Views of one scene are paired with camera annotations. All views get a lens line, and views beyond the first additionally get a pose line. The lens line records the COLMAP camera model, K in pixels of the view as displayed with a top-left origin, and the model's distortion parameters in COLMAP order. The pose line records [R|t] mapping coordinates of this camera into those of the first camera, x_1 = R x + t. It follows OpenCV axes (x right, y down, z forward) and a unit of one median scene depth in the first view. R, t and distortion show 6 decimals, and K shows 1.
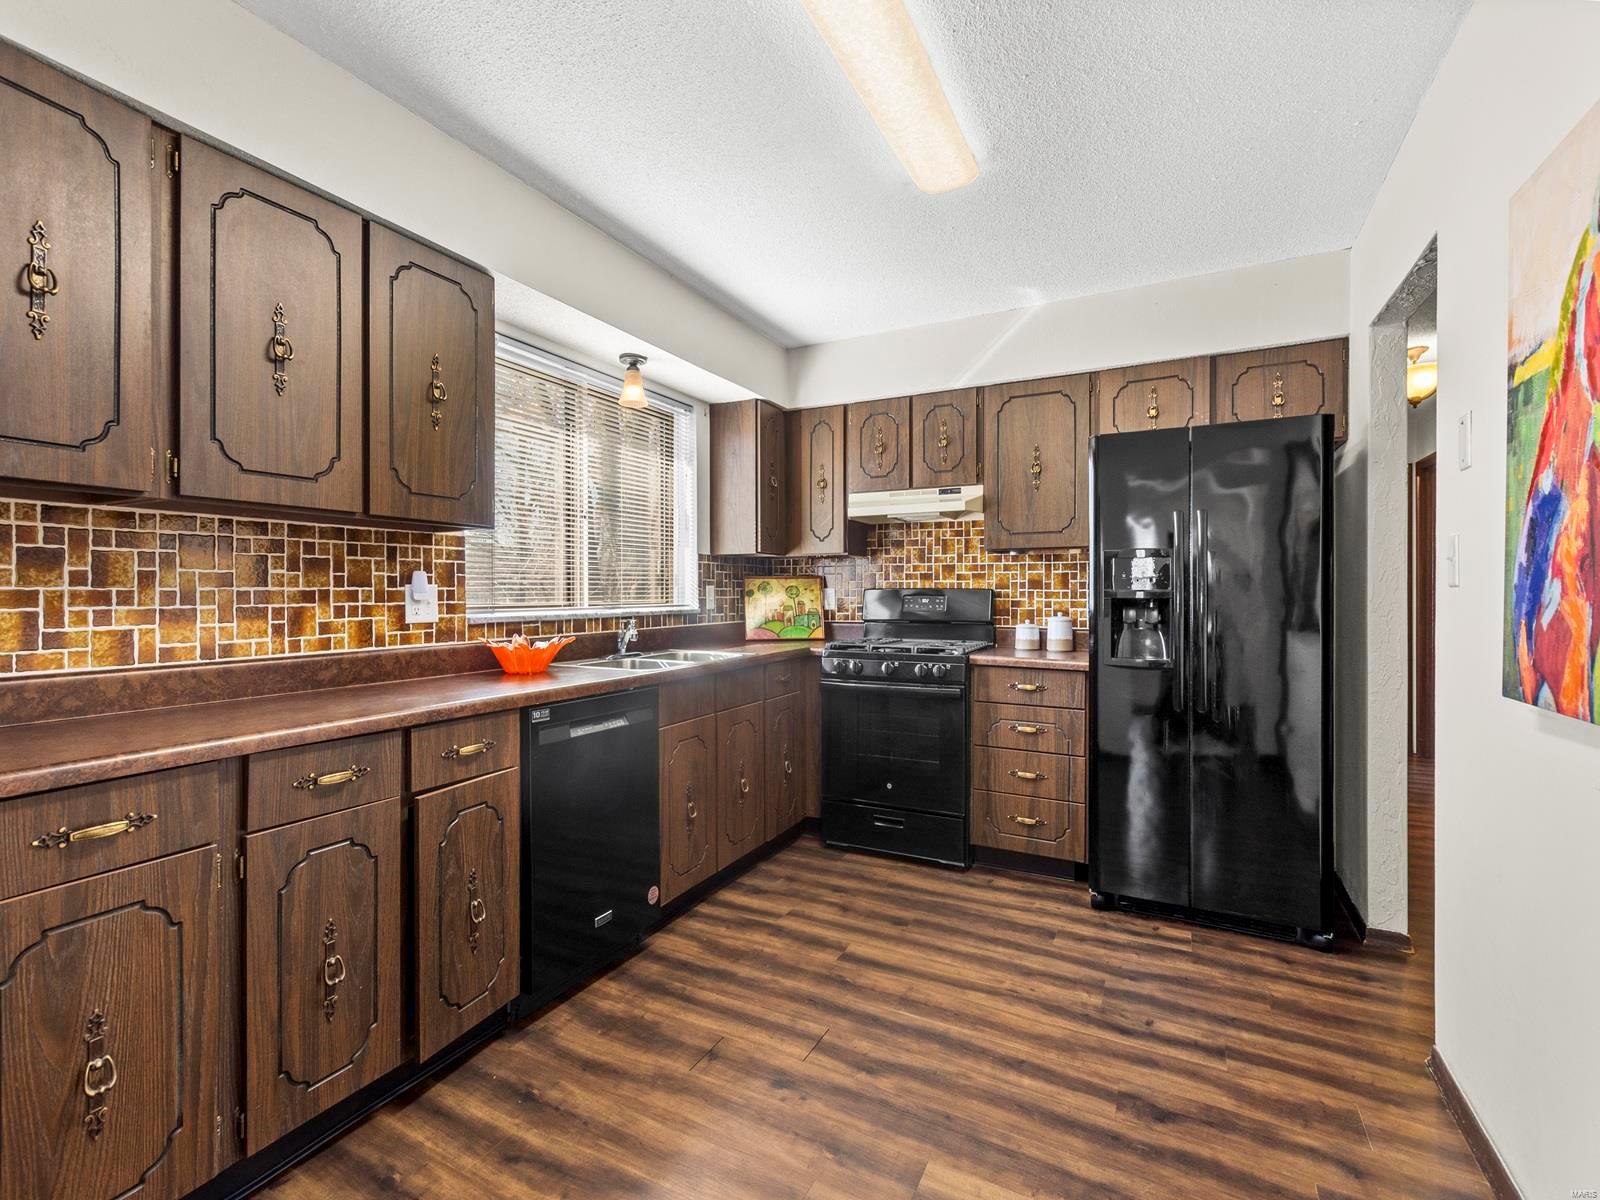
lens RADIAL K [[696.9, 0, 803.5], [0, 696.9, 592.5], [0, 0, 1]] dist [0.004135, -0.001358]
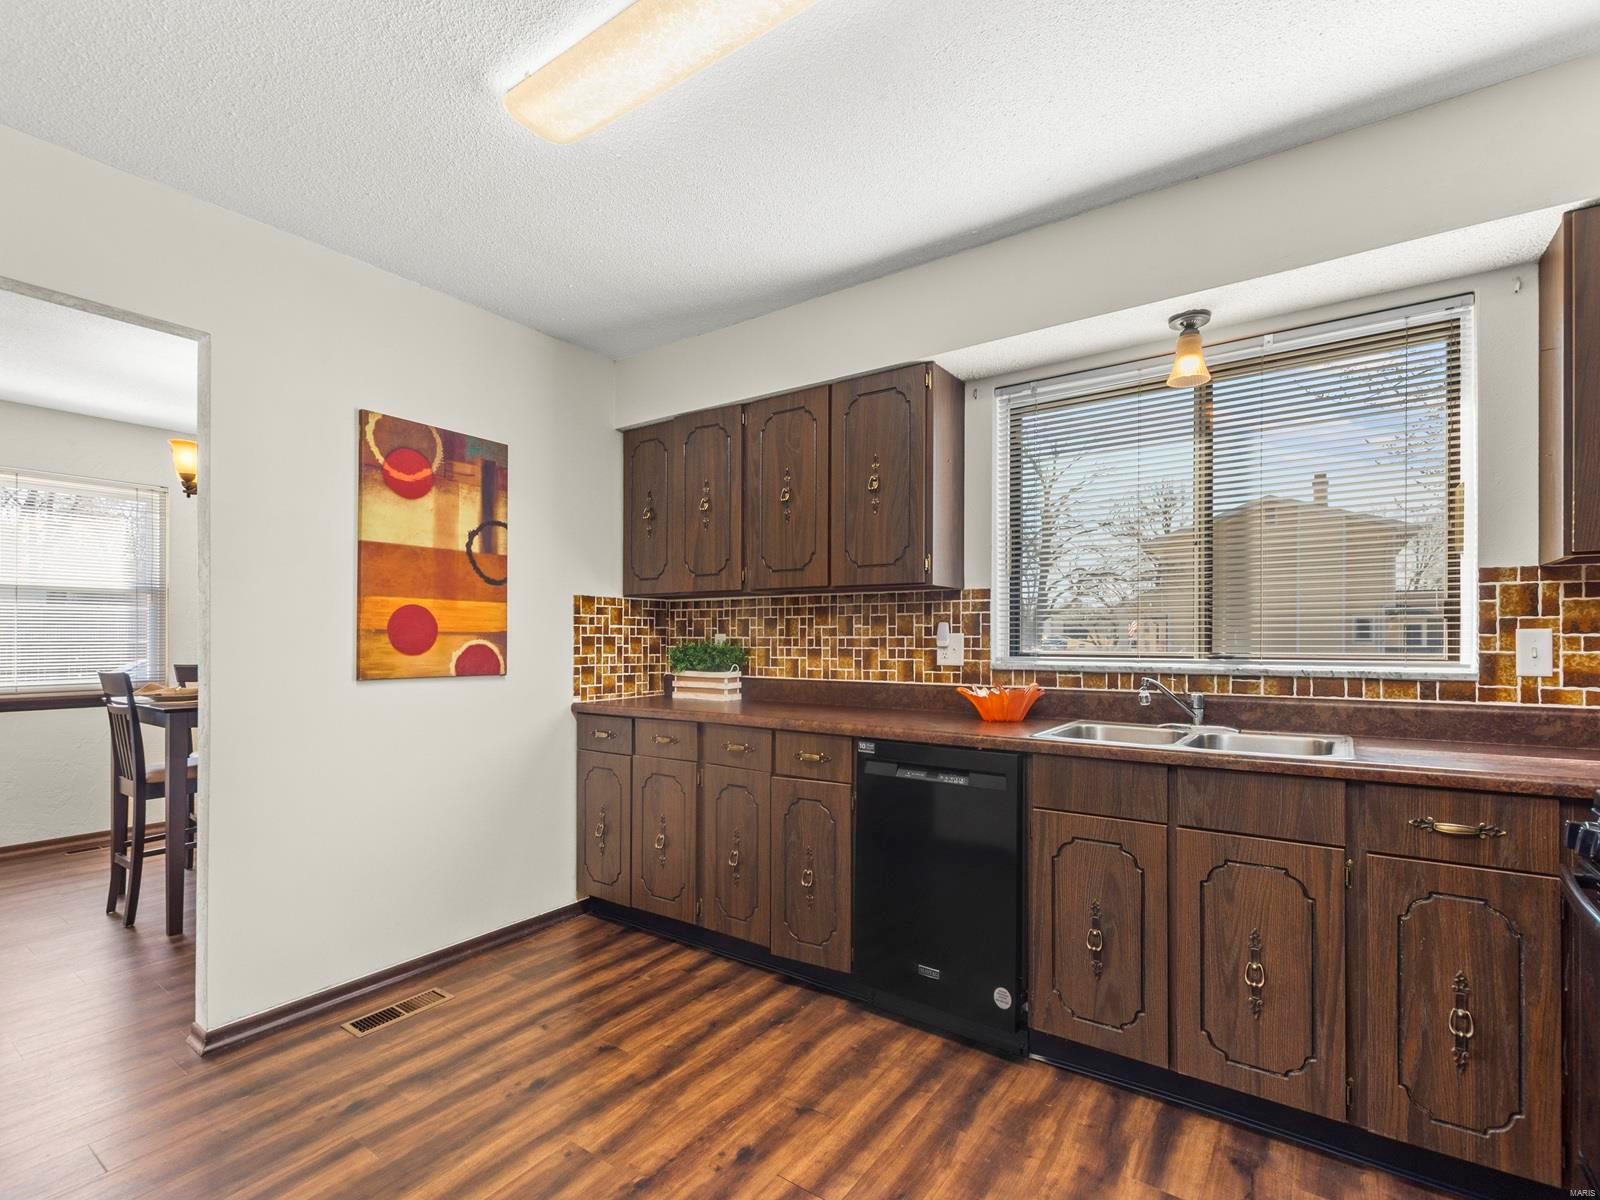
lens RADIAL K [[748.0, 0, 836.1], [0, 748.0, 637.3], [0, 0, 1]] dist [-0.000385, 0.000191]
pose [[-0.104626, -0.000565, -0.994511, 0.842751], [-0.002603, 0.999997, -0.000294, -0.004401], [0.994508, 0.002558, -0.104627, 1.062795]]
